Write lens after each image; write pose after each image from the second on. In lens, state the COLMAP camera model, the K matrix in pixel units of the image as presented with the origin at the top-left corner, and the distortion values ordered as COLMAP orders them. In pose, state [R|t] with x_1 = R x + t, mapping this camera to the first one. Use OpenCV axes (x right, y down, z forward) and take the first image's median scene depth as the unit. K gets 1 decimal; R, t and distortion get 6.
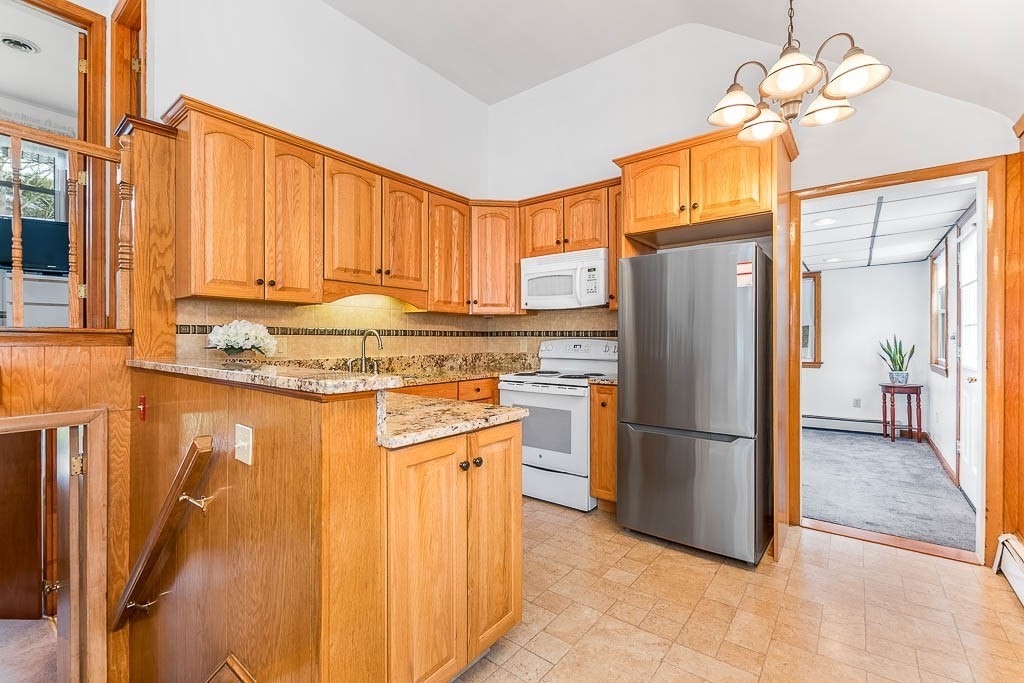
lens RADIAL K [[446.4, 0, 508.3], [0, 446.4, 339.9], [0, 0, 1]] dist [-0.000719, -0.001183]
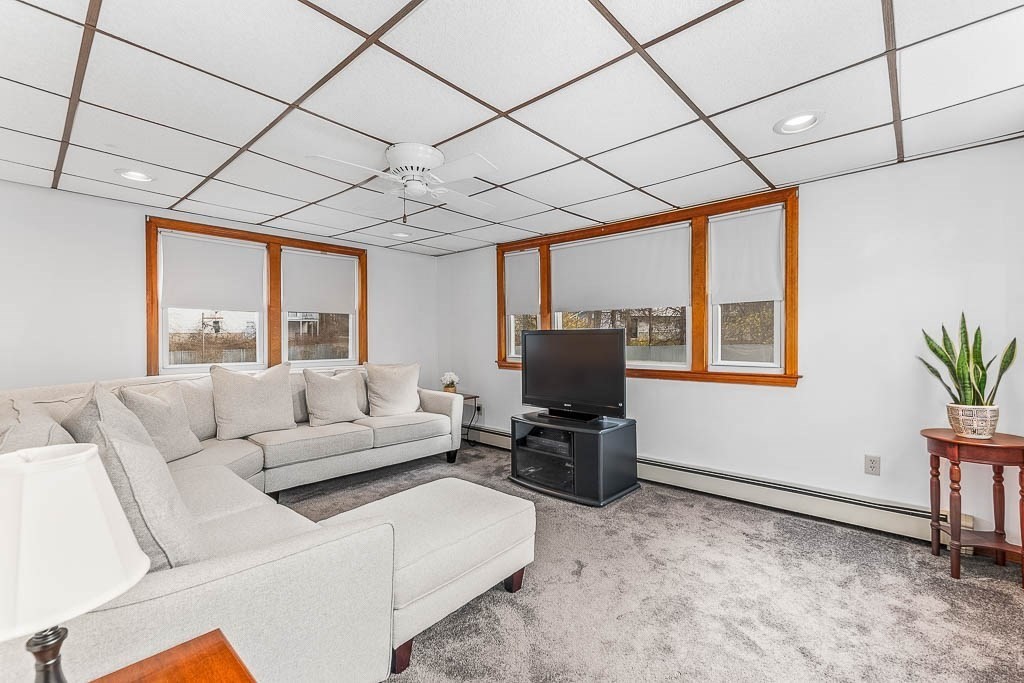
lens RADIAL K [[446.4, 0, 512.2], [0, 446.4, 343.3], [0, 0, 1]] dist [-0.000719, -0.001183]
pose [[0.997160, 0.001033, -0.075312, 0.478982], [-0.000238, 0.999944, 0.010568, 0.011162], [0.075318, -0.010520, 0.997104, 0.553490]]
